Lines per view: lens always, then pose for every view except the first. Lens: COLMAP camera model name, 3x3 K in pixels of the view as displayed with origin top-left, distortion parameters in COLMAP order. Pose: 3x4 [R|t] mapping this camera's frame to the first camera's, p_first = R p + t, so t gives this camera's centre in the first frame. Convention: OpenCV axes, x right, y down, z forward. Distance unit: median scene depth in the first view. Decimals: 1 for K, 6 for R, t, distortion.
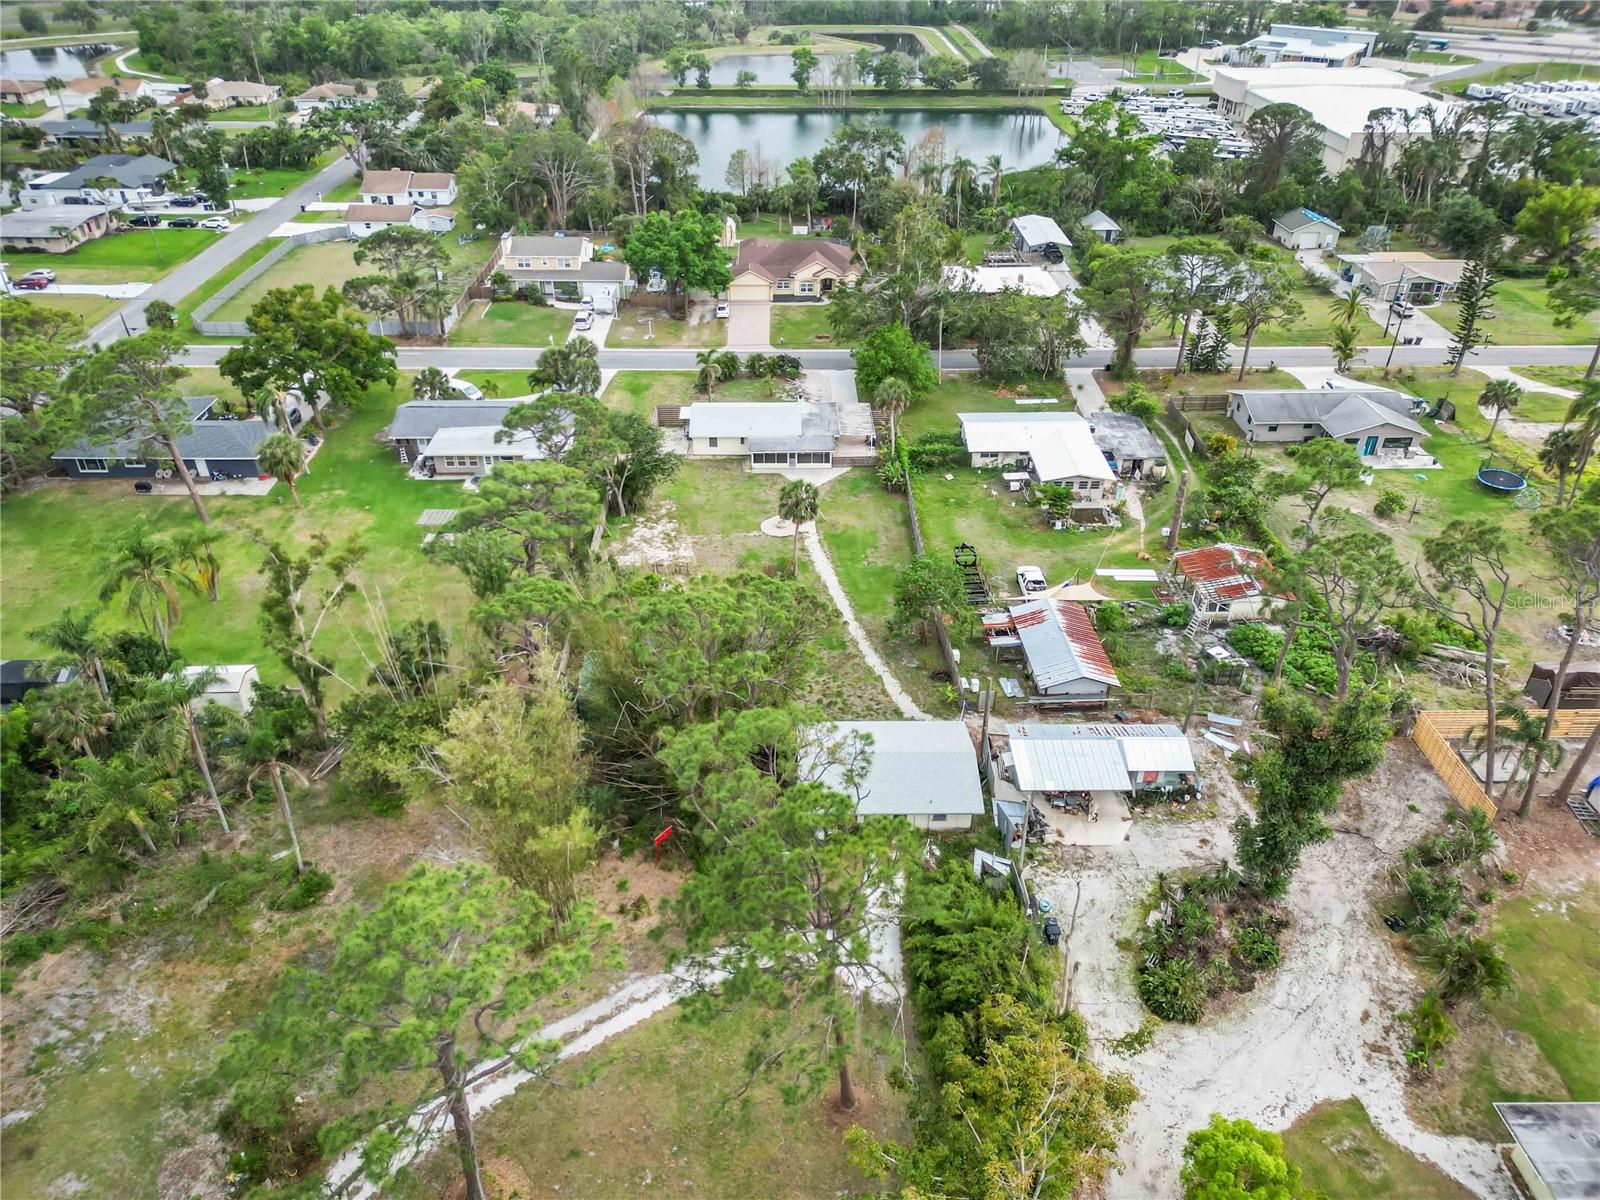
lens RADIAL K [[1116.4, 0, 794.1], [0, 1116.4, 595.9], [0, 0, 1]] dist [0.069964, -0.058224]
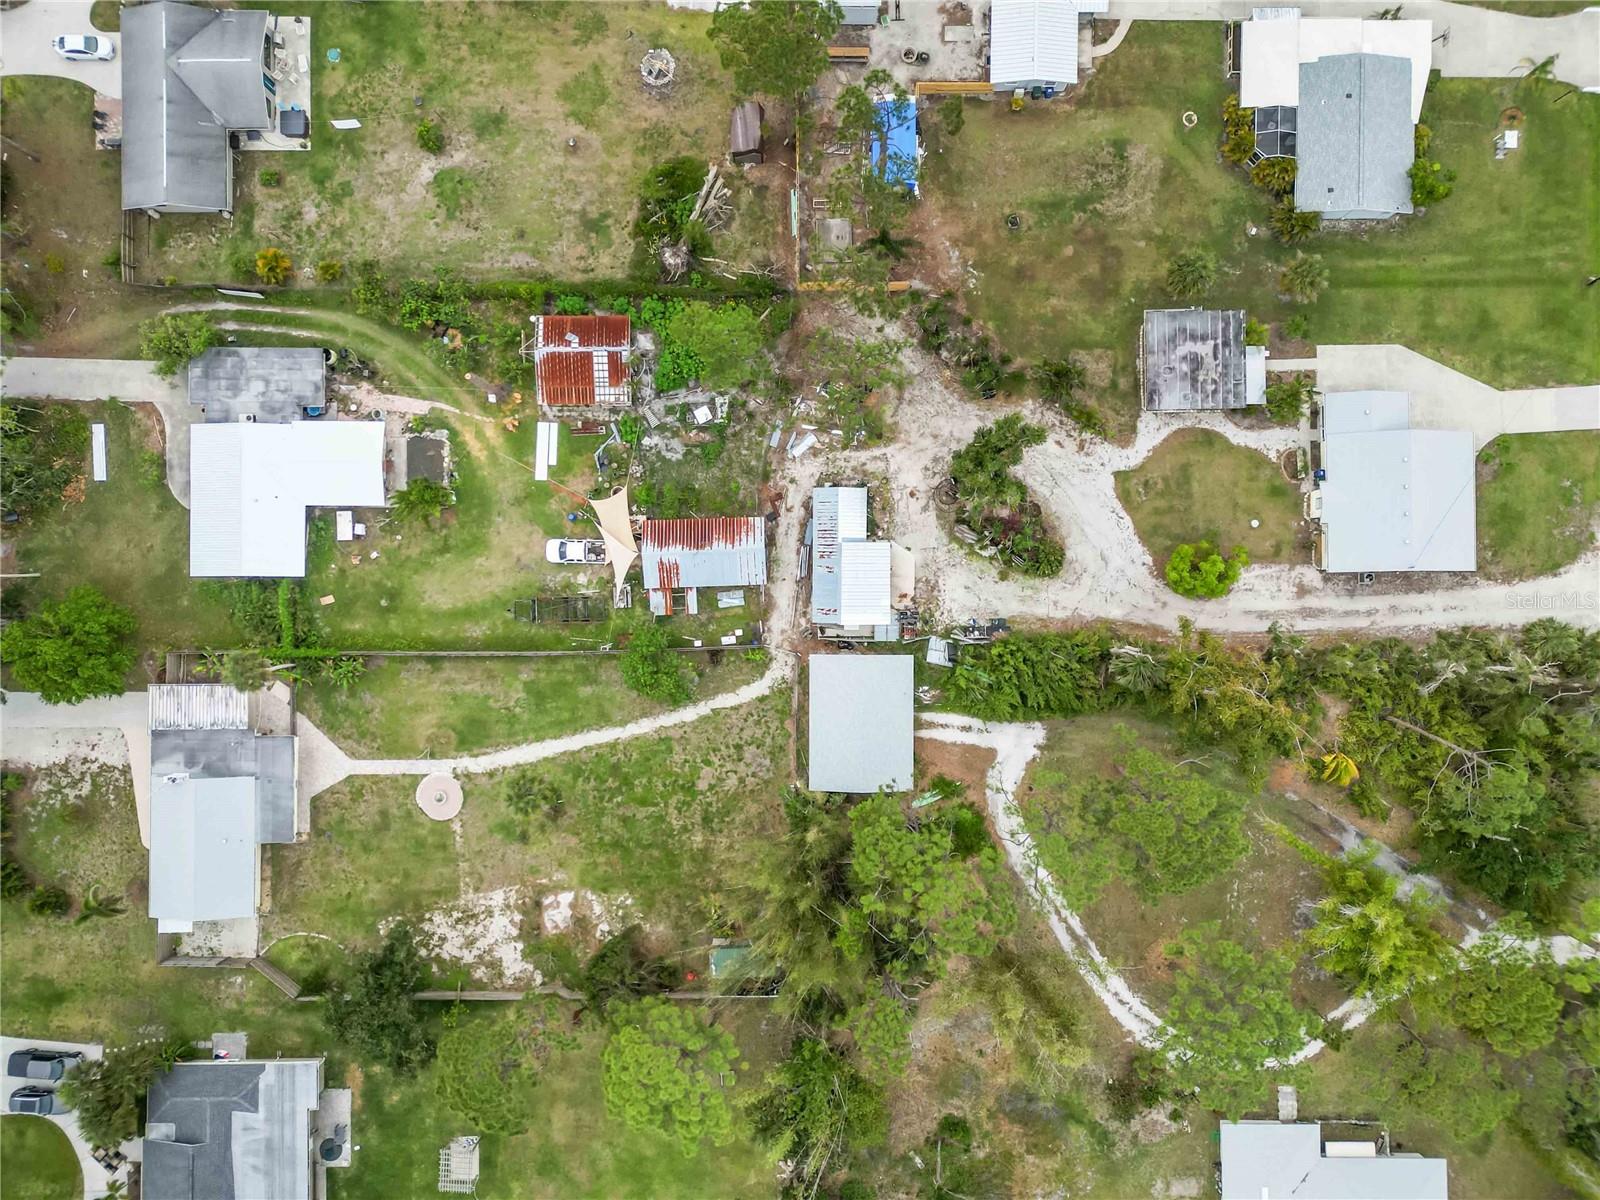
lens RADIAL K [[1116.4, 0, 794.1], [0, 1116.4, 595.9], [0, 0, 1]] dist [0.069964, -0.058224]
pose [[0.017075, -0.999845, 0.004254, 0.174259], [0.546332, 0.012893, 0.837470, -0.767073], [-0.837395, -0.011976, 0.546467, 0.279490]]
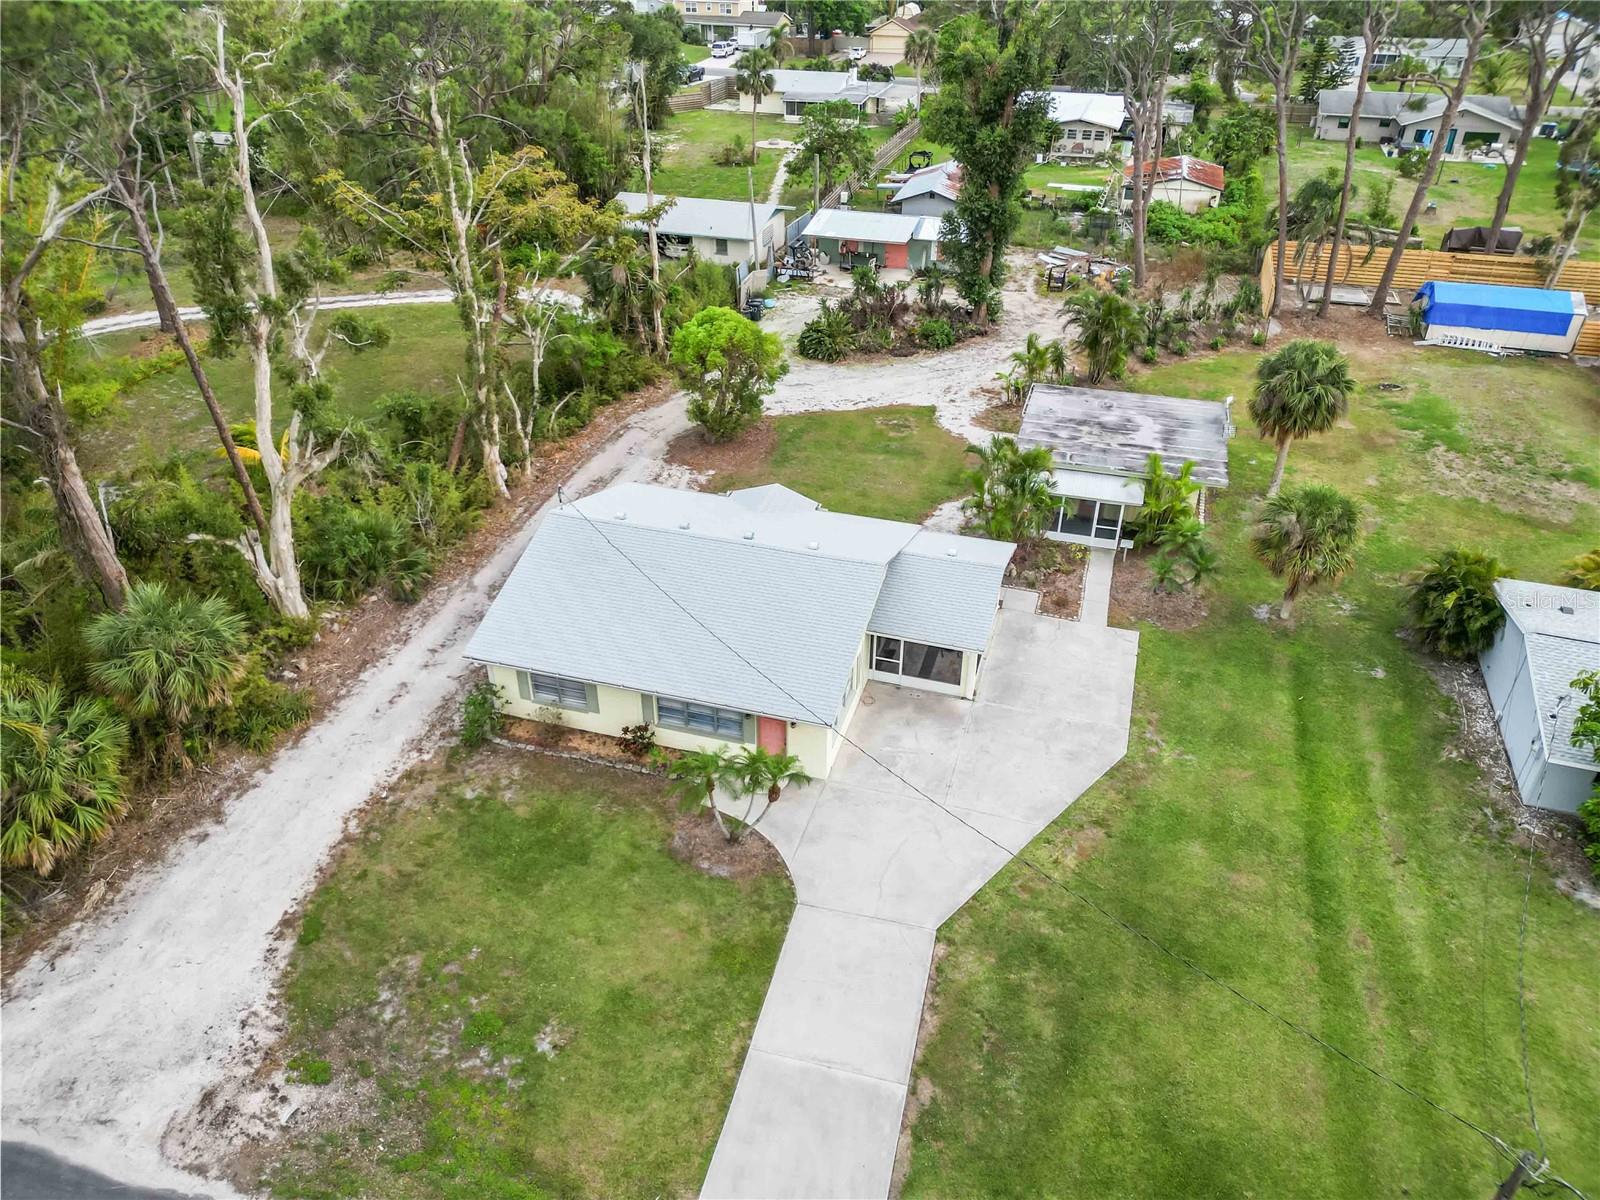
lens RADIAL K [[1115.1, 0, 794.3], [0, 1115.1, 598.5], [0, 0, 1]] dist [0.070471, -0.063453]
pose [[0.947246, 0.171817, -0.270561, 0.406992], [-0.172472, 0.984779, 0.021543, 0.367622], [0.270144, 0.026258, 0.962462, 0.006139]]
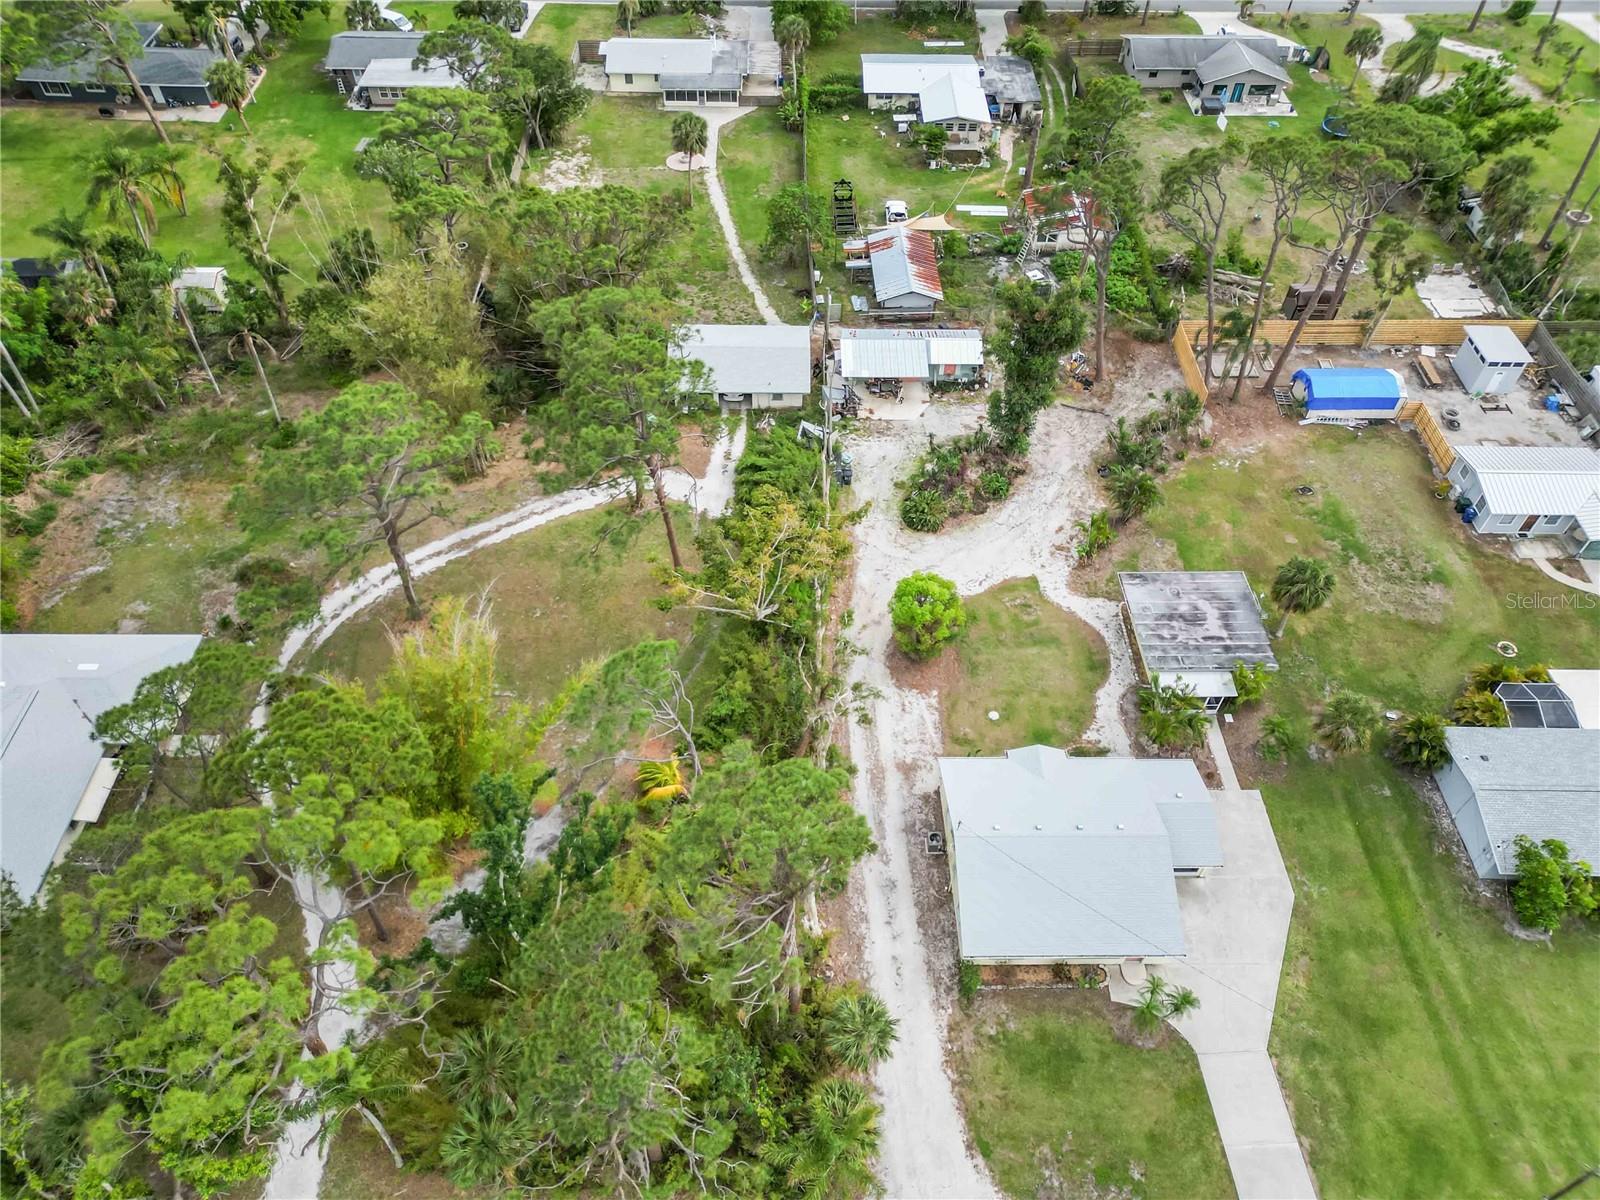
lens RADIAL K [[1115.1, 0, 794.3], [0, 1115.1, 598.5], [0, 0, 1]] dist [0.070471, -0.063453]
pose [[0.999879, 0.015357, 0.002471, 0.113218], [-0.015446, 0.961524, 0.274288, 0.051964], [0.001837, -0.274293, 0.961644, -0.219327]]
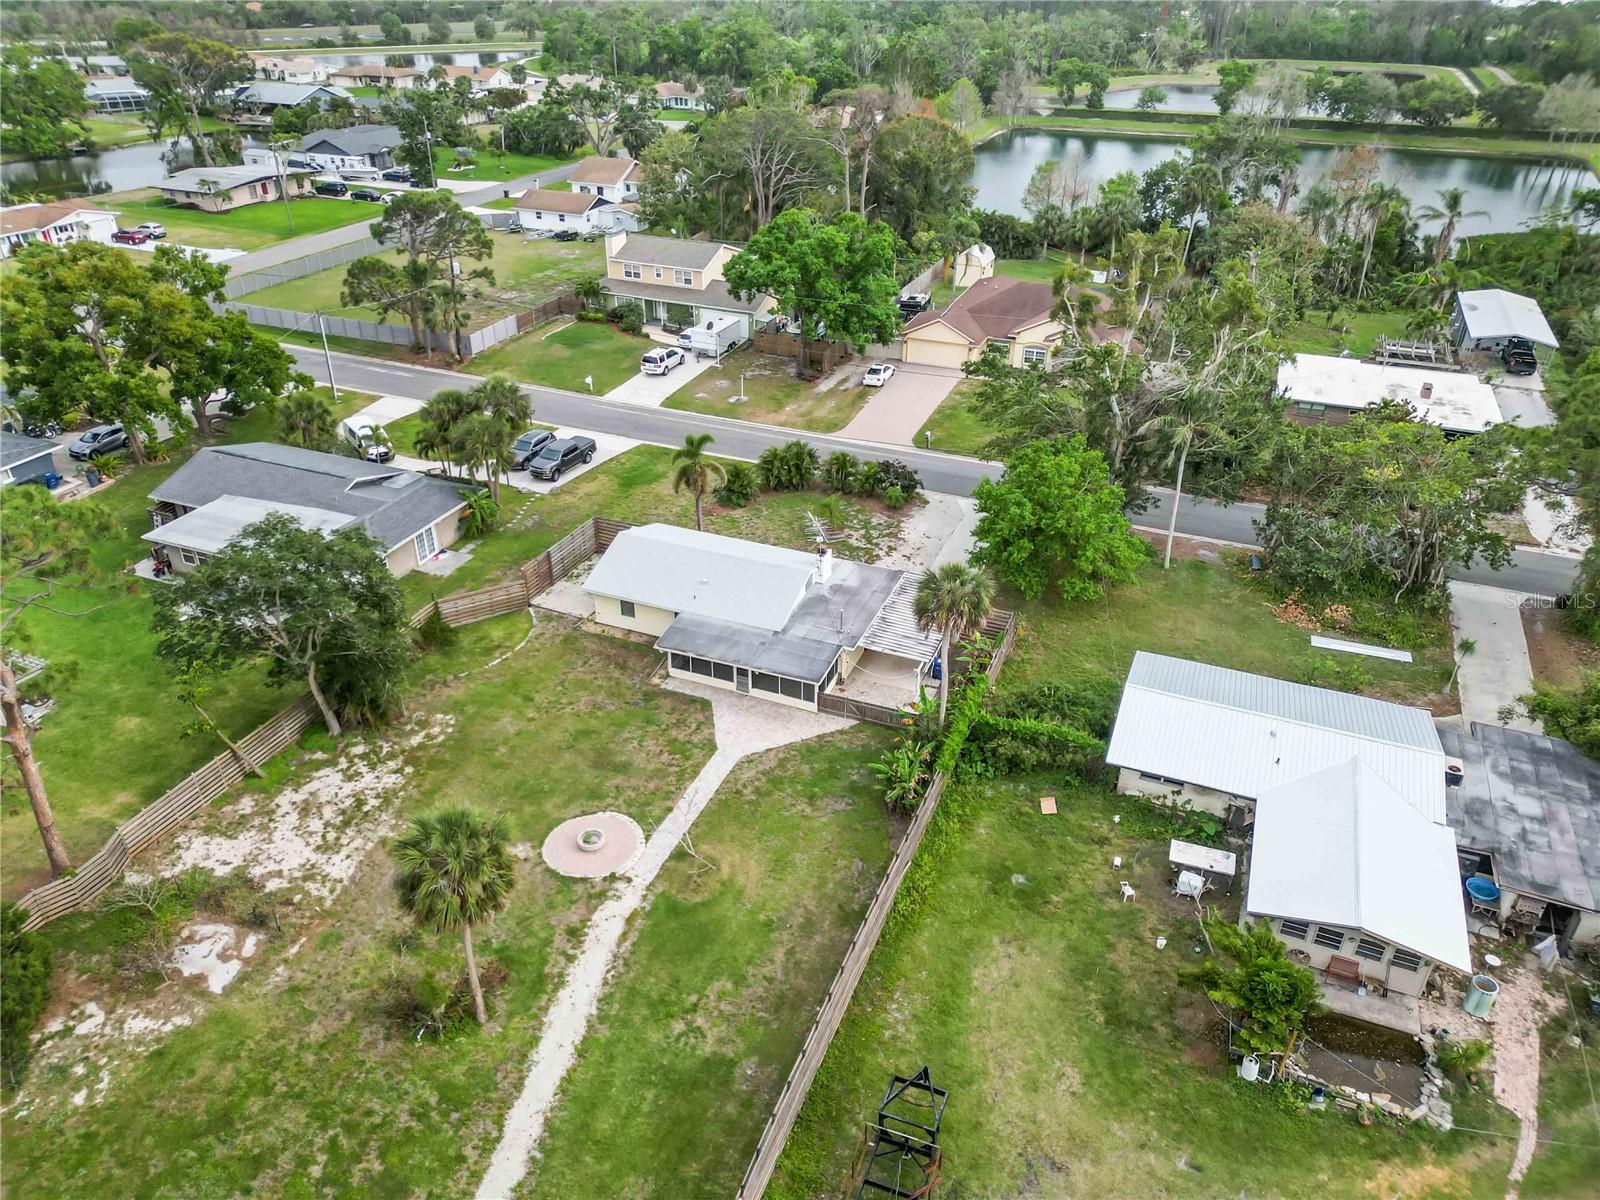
lens RADIAL K [[1116.4, 0, 794.1], [0, 1116.4, 595.9], [0, 0, 1]] dist [0.069964, -0.058224]
pose [[0.917195, 0.201939, -0.343473, 0.219147], [-0.218902, 0.975686, -0.010907, -0.192761], [0.332919, 0.085190, 0.939099, 0.671452]]
